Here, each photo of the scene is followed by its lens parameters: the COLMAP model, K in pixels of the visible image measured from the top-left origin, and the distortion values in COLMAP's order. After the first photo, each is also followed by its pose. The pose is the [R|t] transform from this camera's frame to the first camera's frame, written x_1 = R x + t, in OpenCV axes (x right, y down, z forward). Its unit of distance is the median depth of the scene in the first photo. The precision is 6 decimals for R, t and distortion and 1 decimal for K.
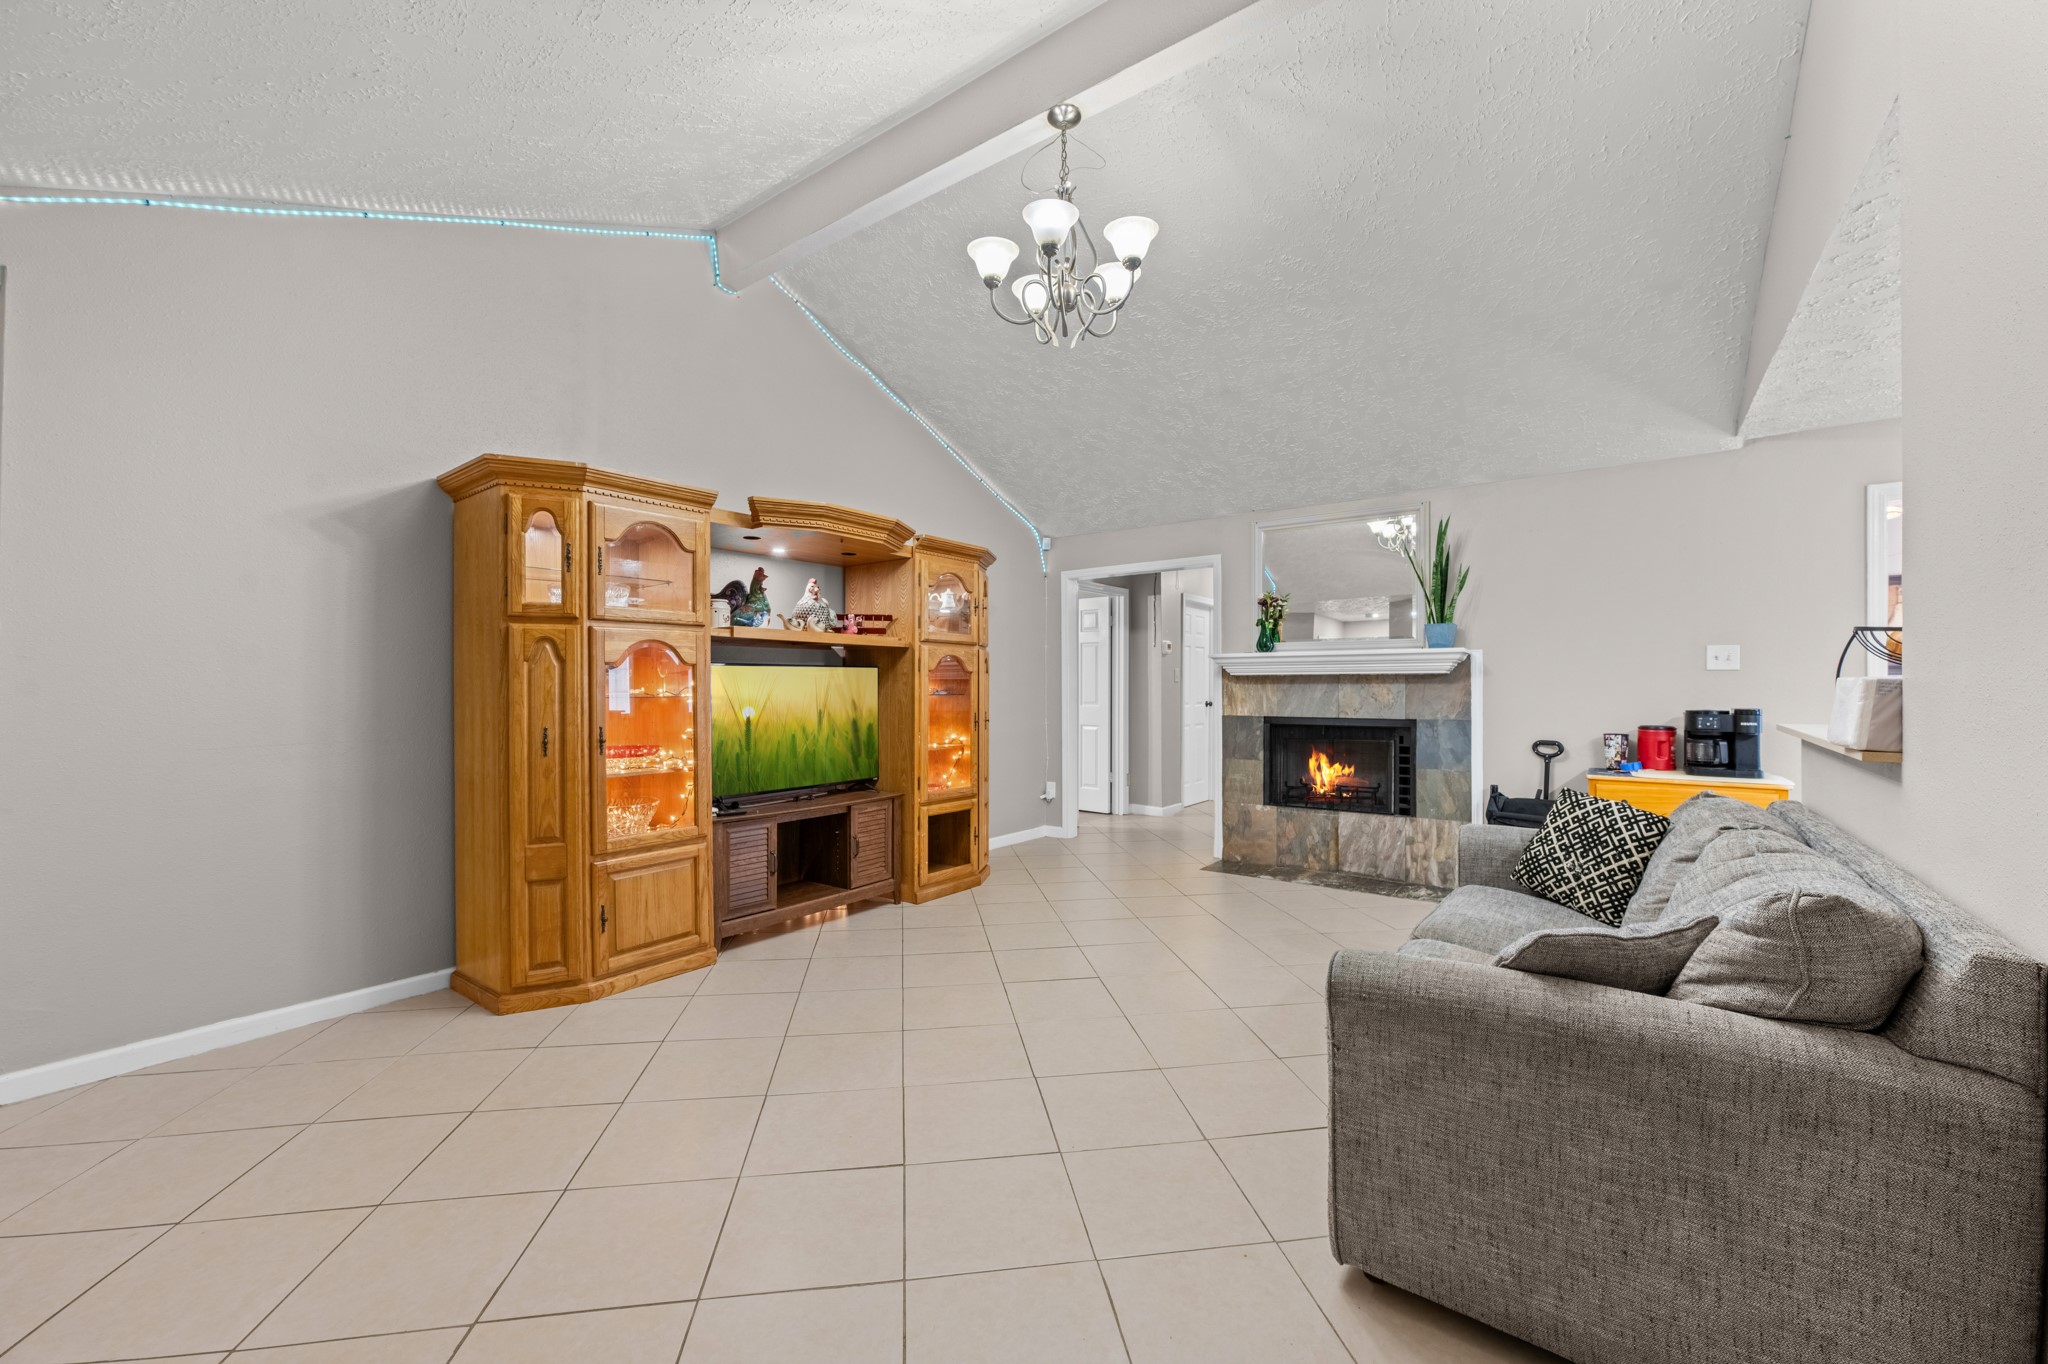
lens RADIAL K [[816.8, 0, 1019.2], [0, 816.8, 674.5], [0, 0, 1]] dist [-0.022112, 0.012156]
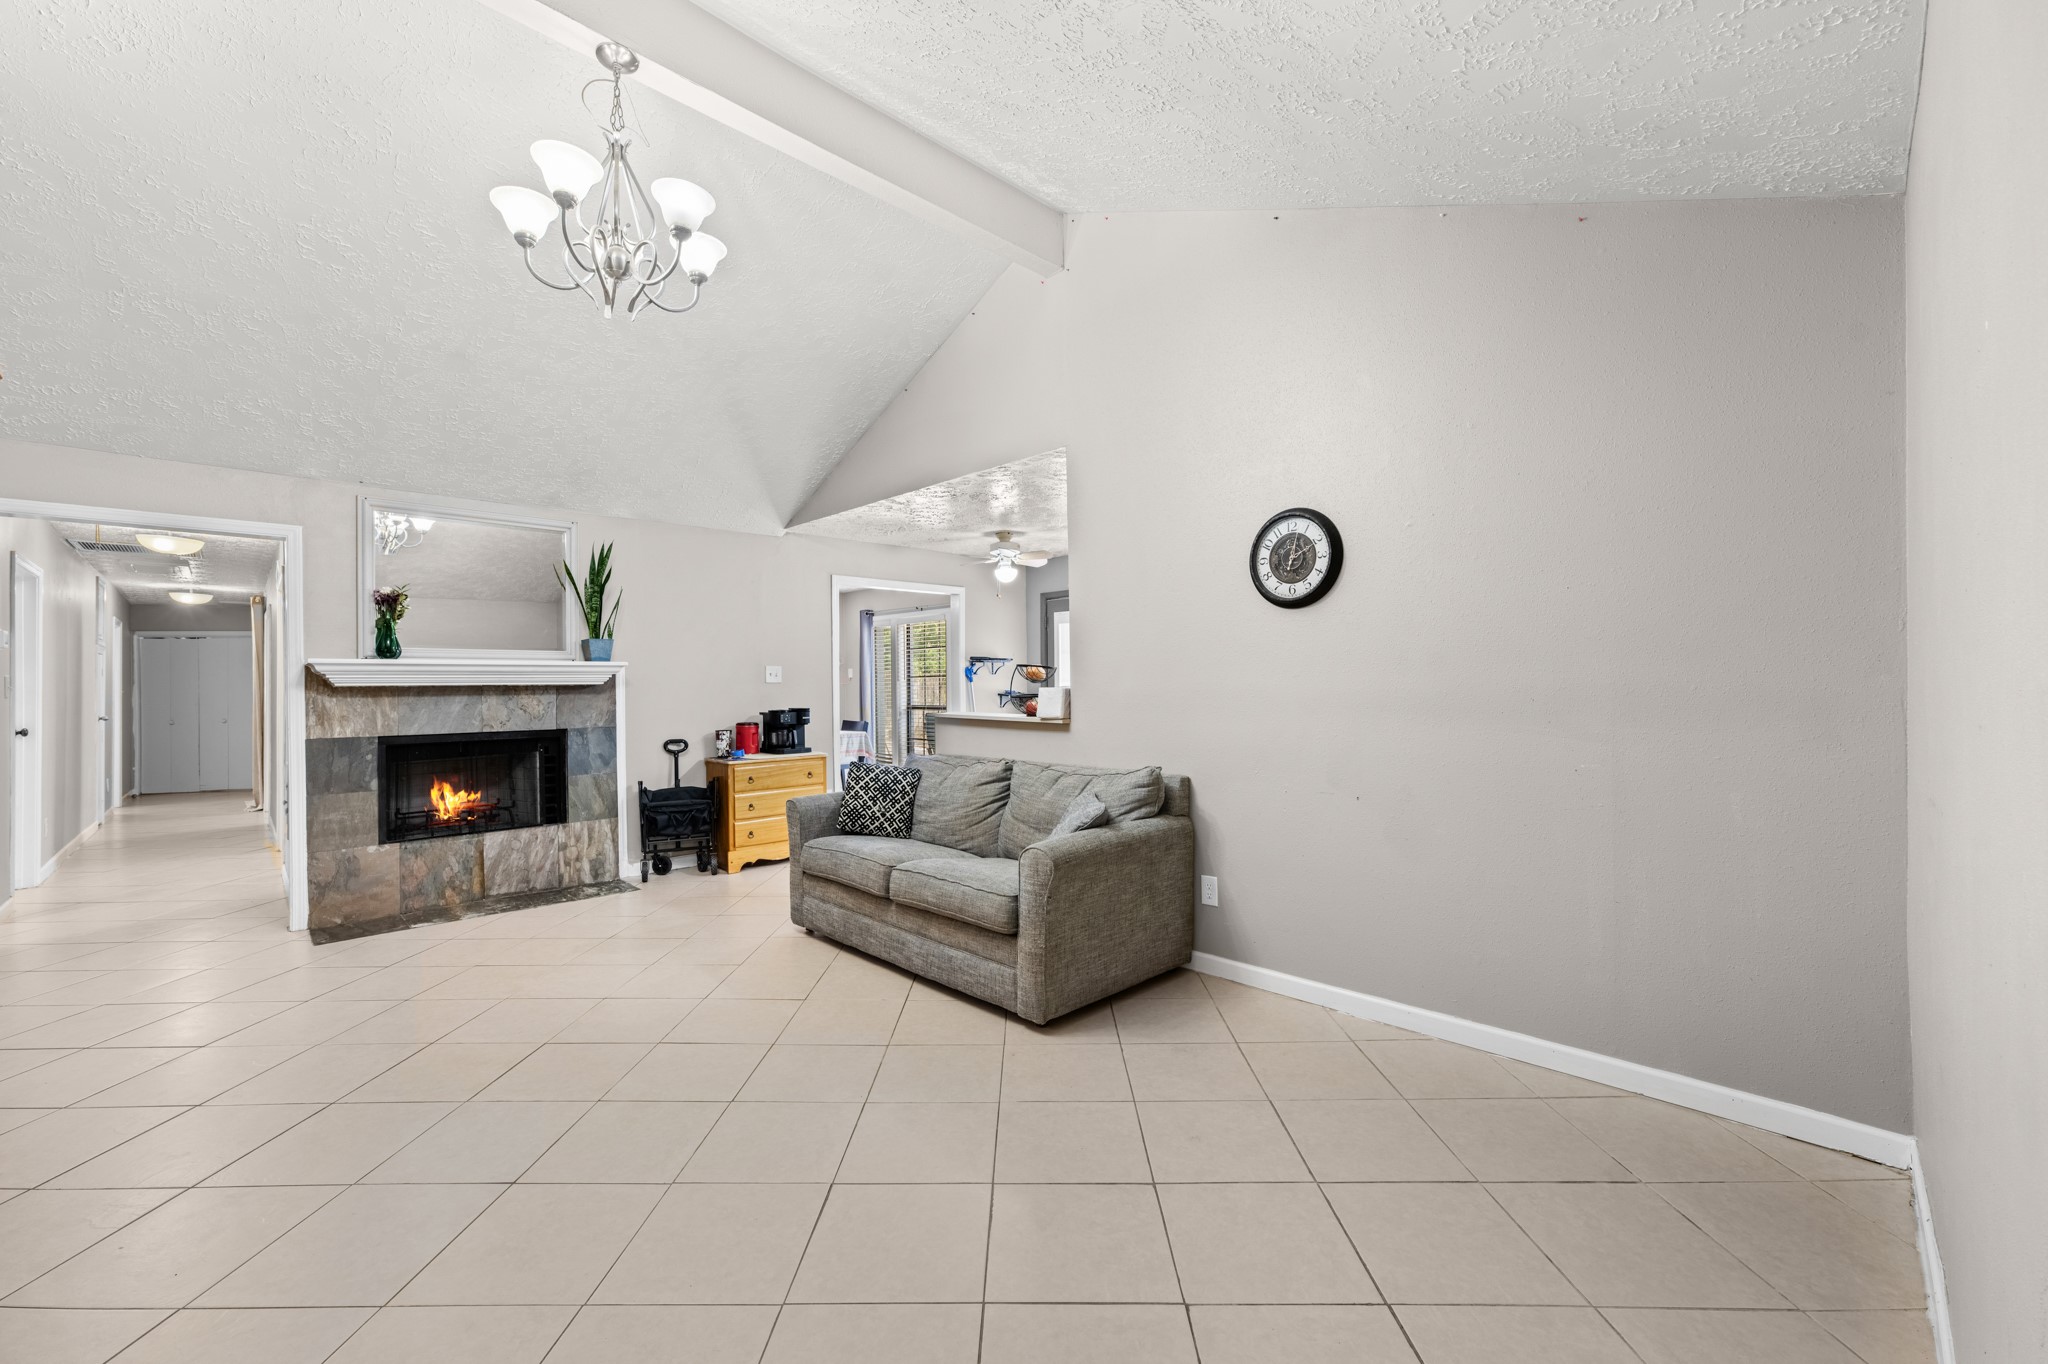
lens RADIAL K [[816.8, 0, 1011.7], [0, 816.8, 677.3], [0, 0, 1]] dist [-0.022112, 0.012156]
pose [[0.168086, 0.010434, 0.985717, -0.501449], [-0.000297, 0.999944, -0.010534, -0.000248], [-0.985772, 0.001478, 0.168080, 0.295016]]
